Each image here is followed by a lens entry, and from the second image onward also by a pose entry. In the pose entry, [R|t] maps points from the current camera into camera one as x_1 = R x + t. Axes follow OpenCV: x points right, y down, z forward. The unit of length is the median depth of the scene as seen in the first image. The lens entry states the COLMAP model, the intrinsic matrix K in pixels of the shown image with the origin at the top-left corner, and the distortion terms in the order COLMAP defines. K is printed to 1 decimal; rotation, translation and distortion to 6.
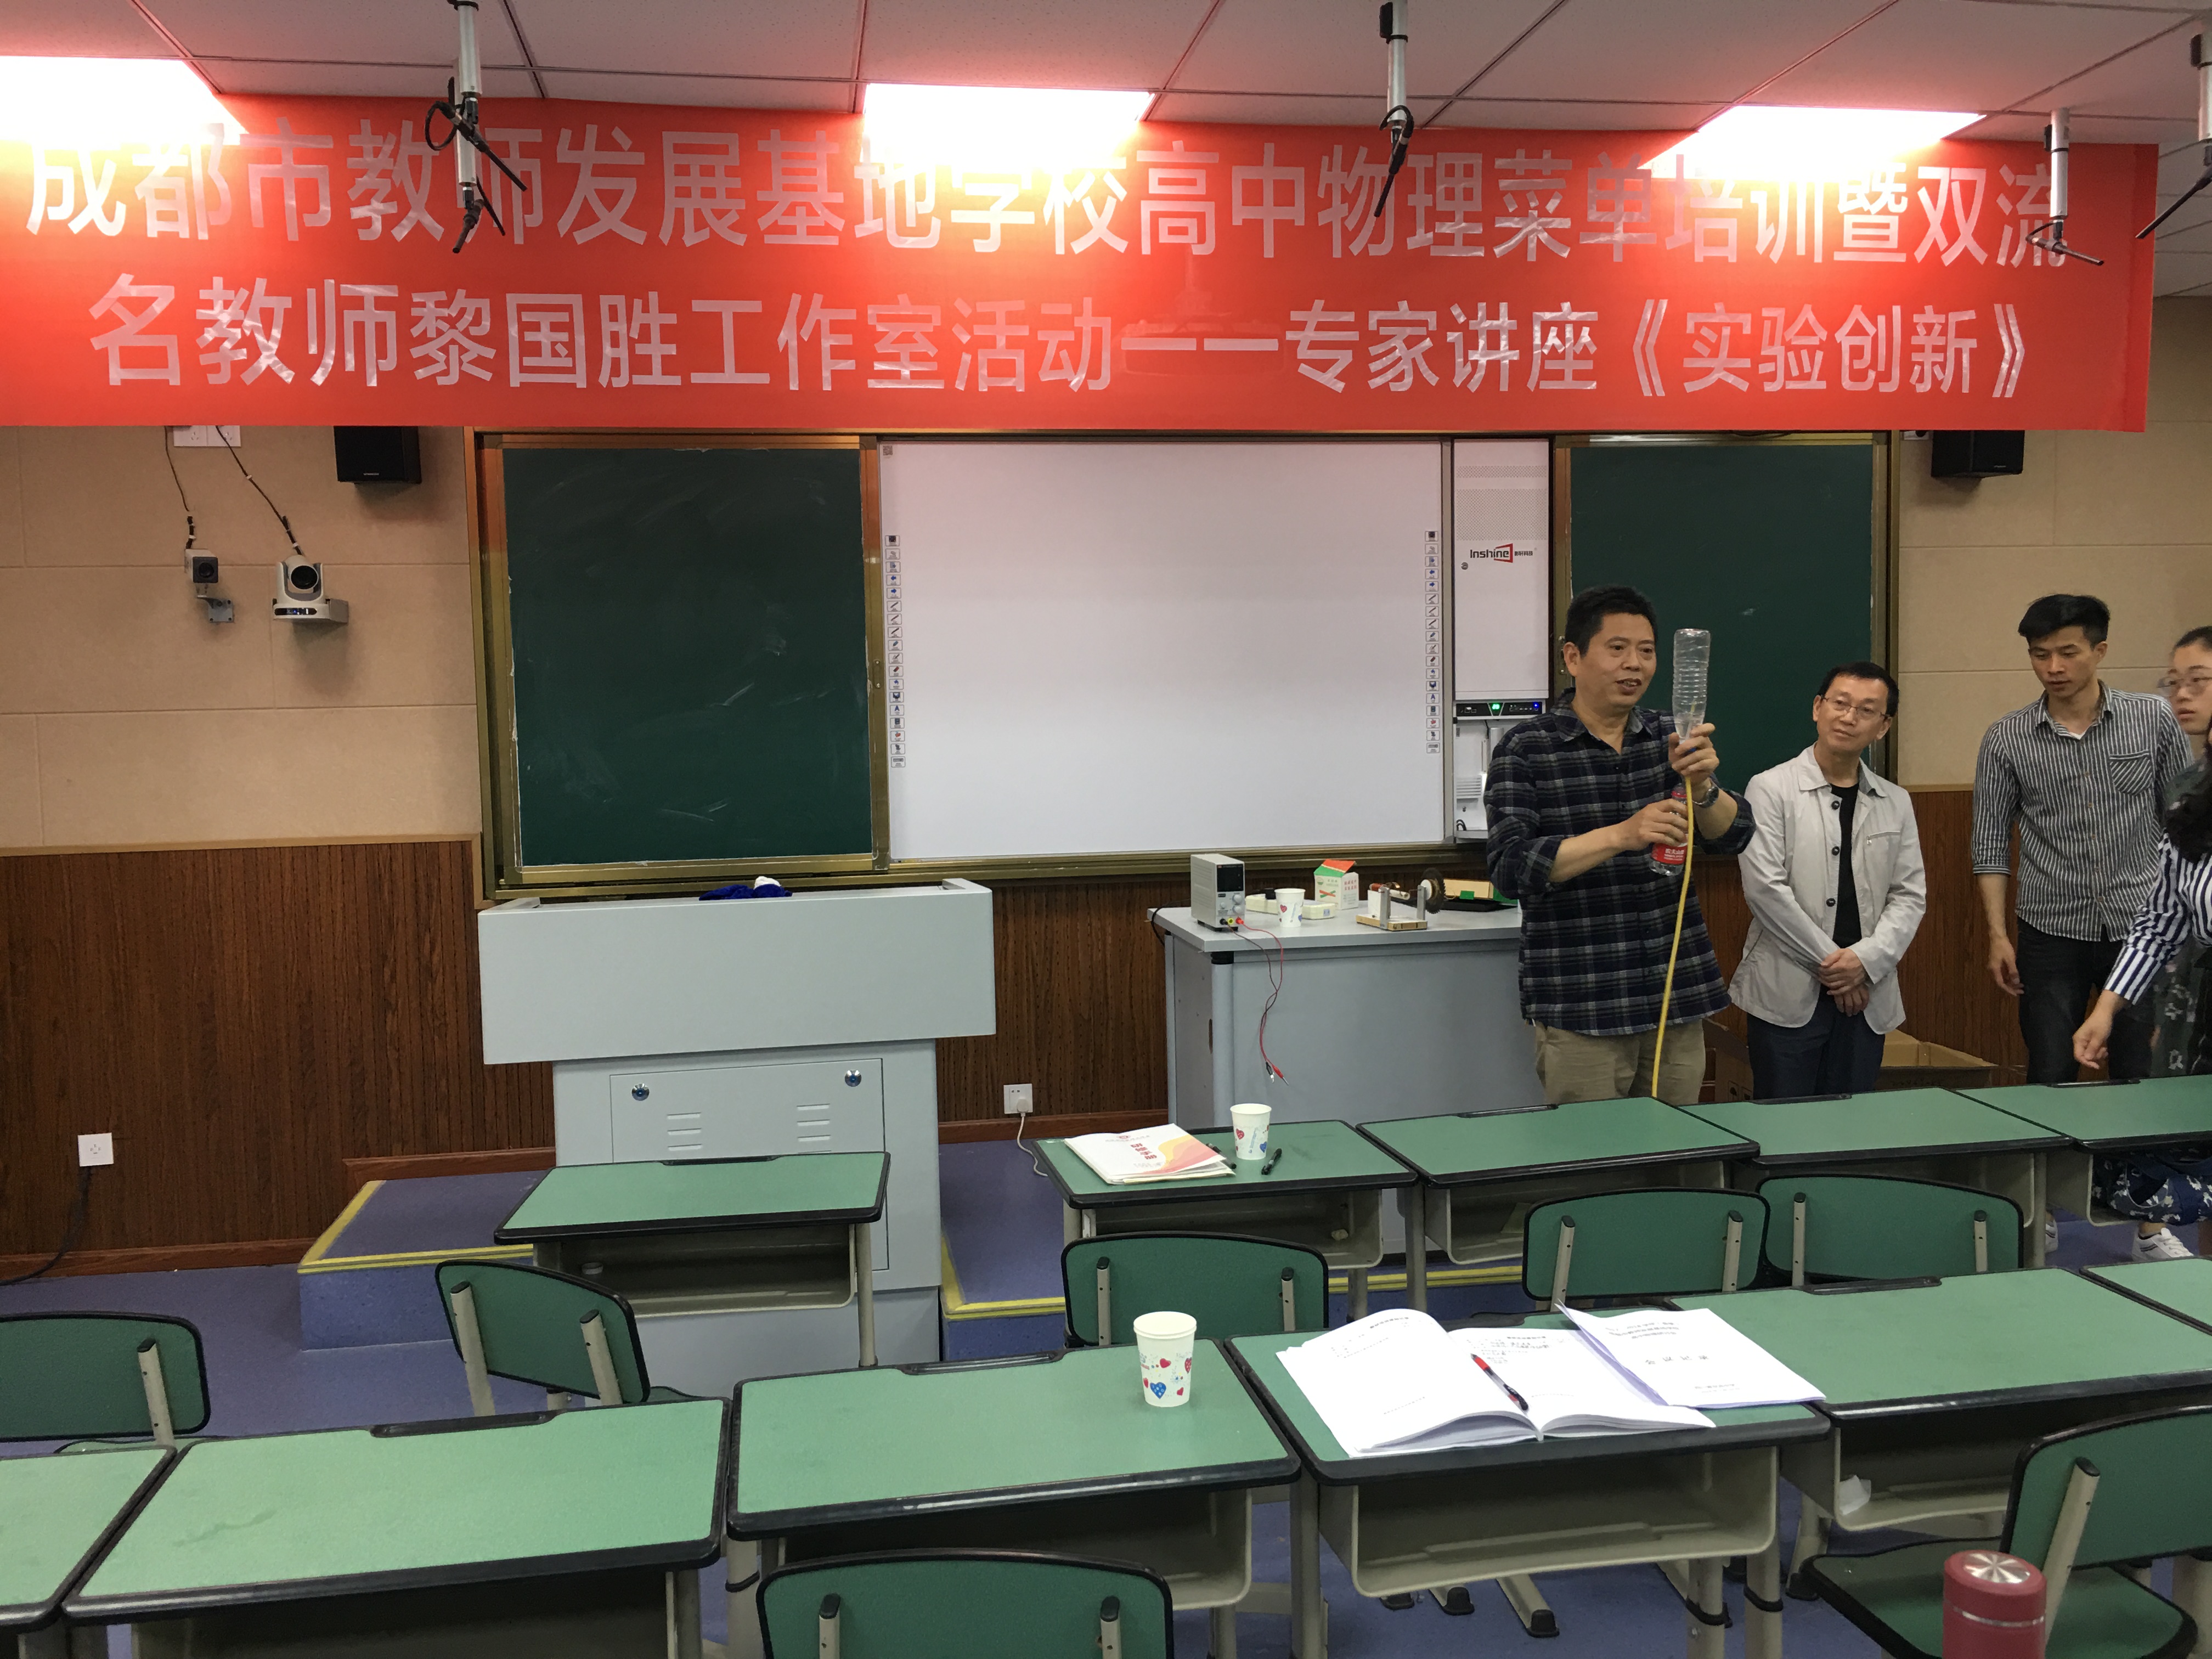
lens RADIAL K [[1889.4, 0, 1104.8], [0, 1889.4, 826.5], [0, 0, 1]] dist [0.056558, -0.053183]
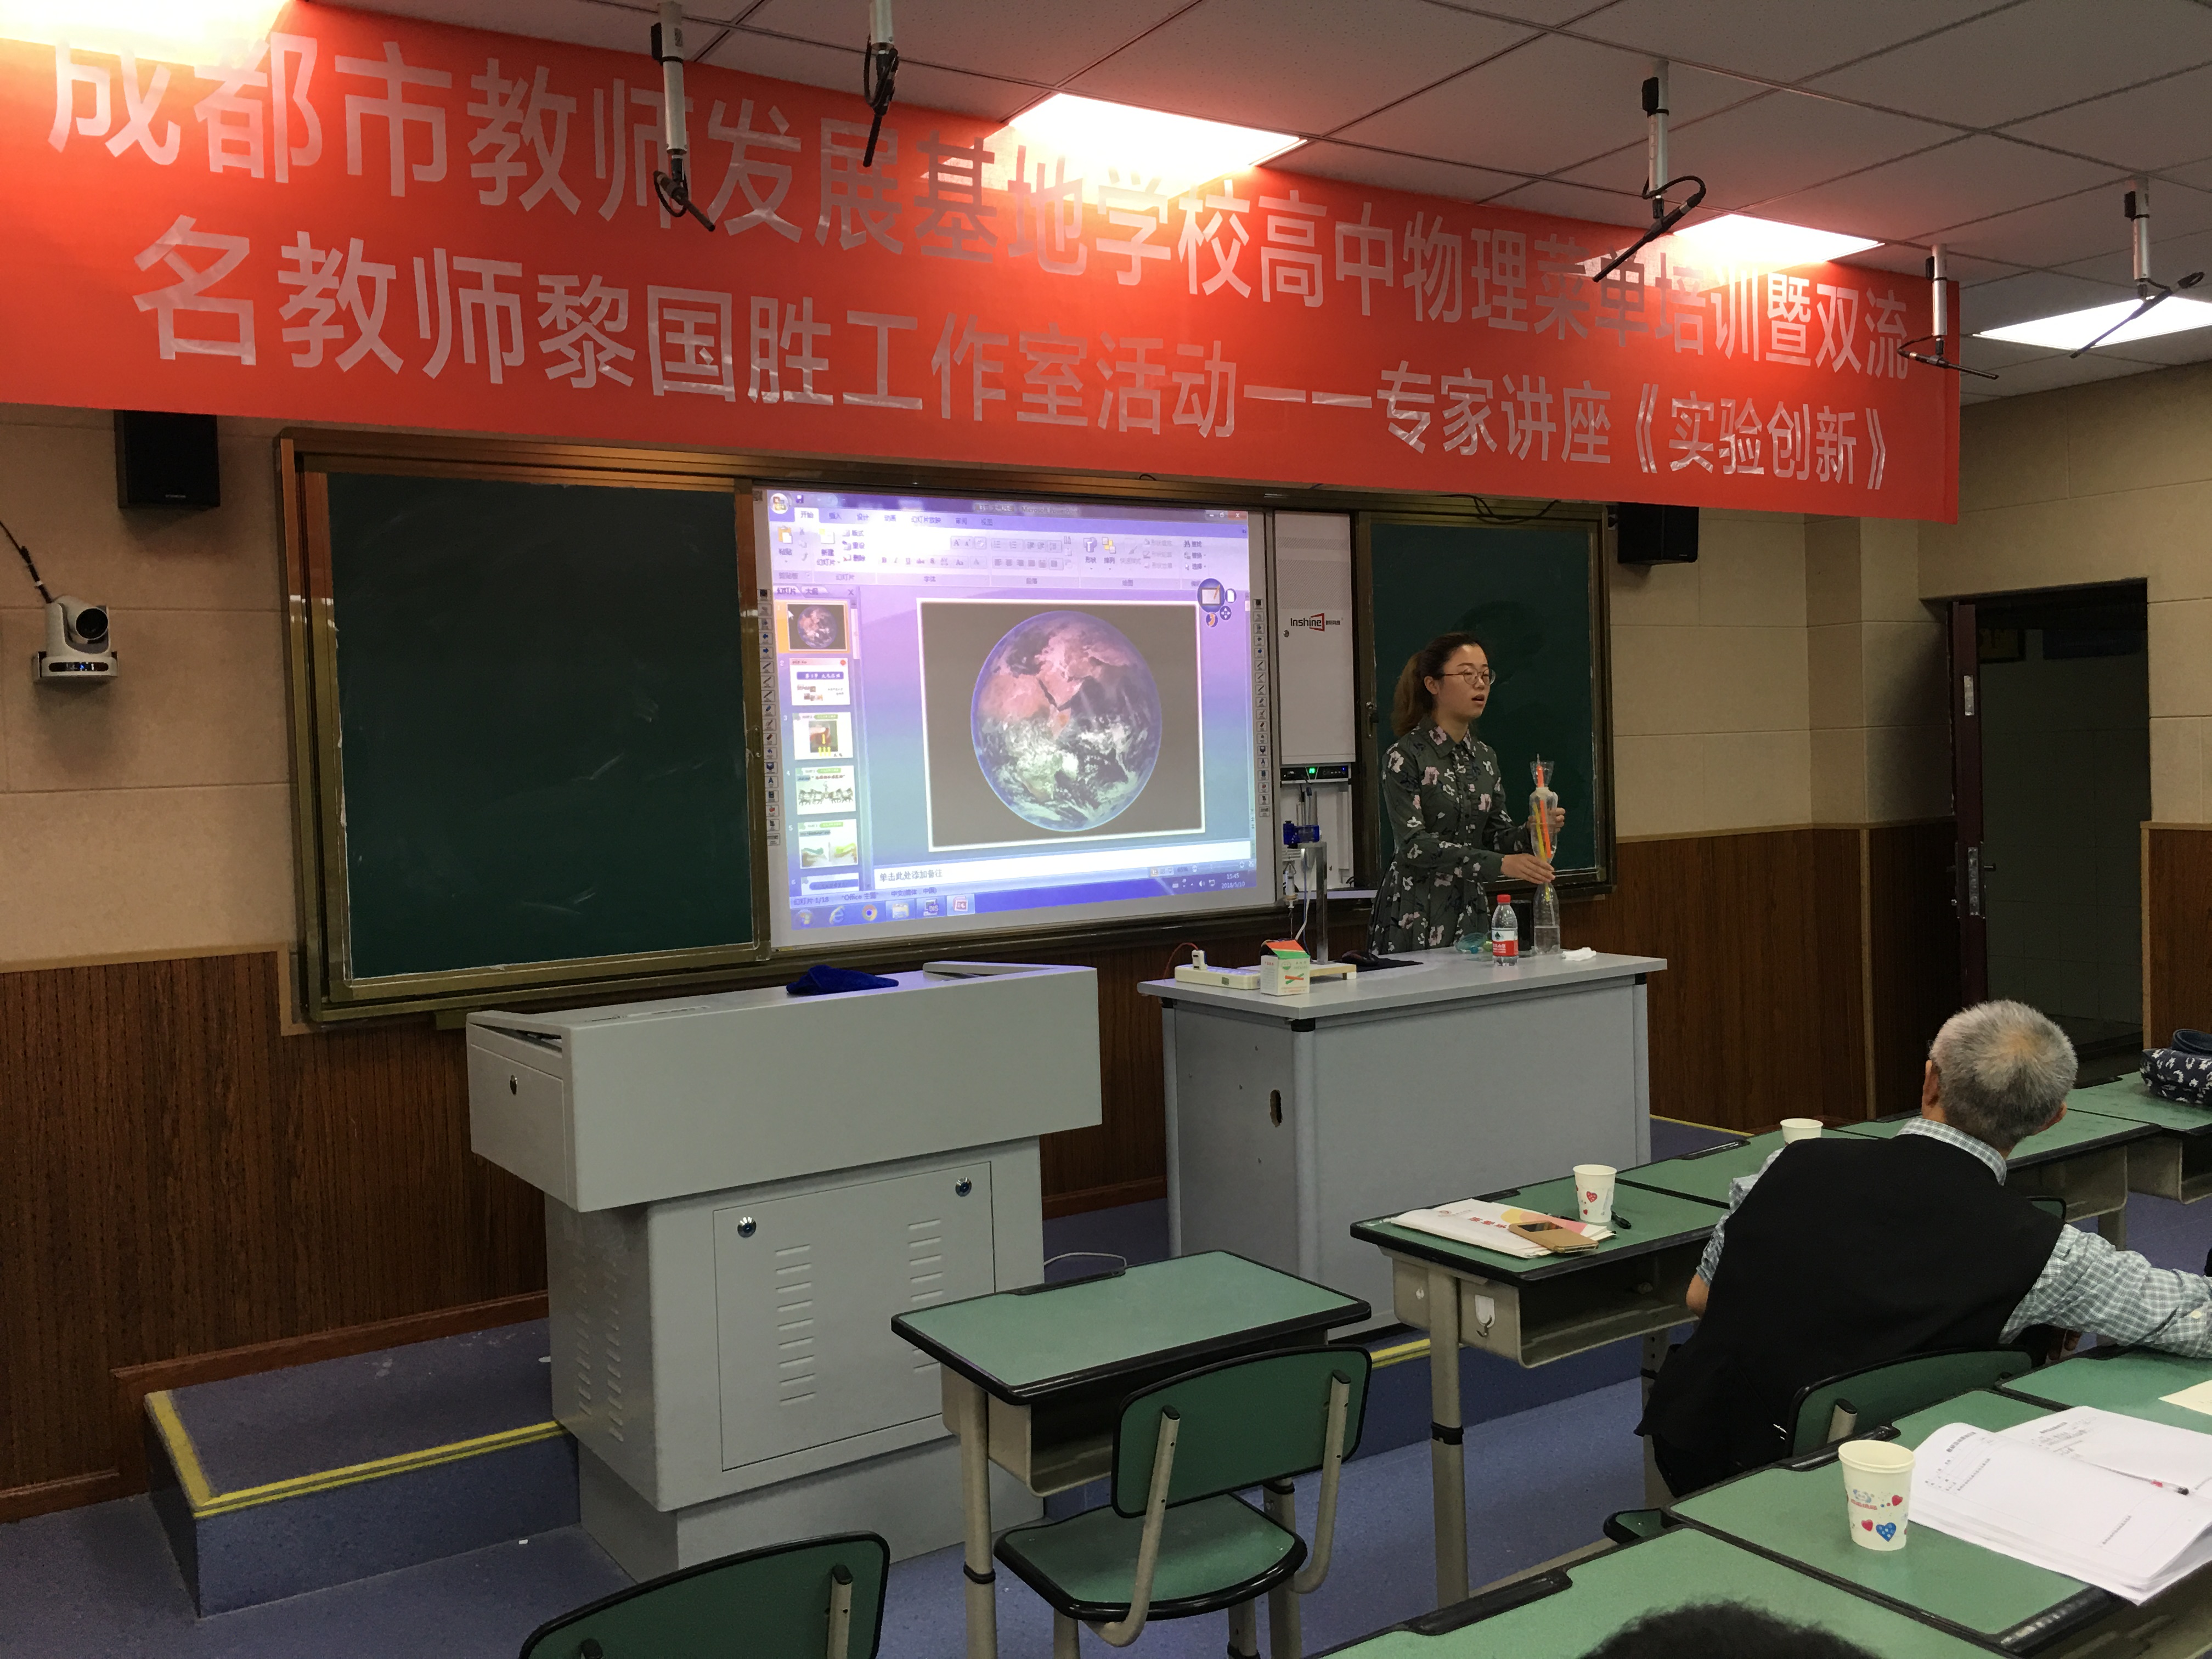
lens RADIAL K [[1889.4, 0, 1115.4], [0, 1889.4, 827.3], [0, 0, 1]] dist [0.056558, -0.053183]
pose [[0.918953, -0.025841, 0.393520, -0.424766], [0.042939, 0.998475, -0.034706, -0.002409], [-0.392022, 0.048791, 0.918661, 0.146625]]
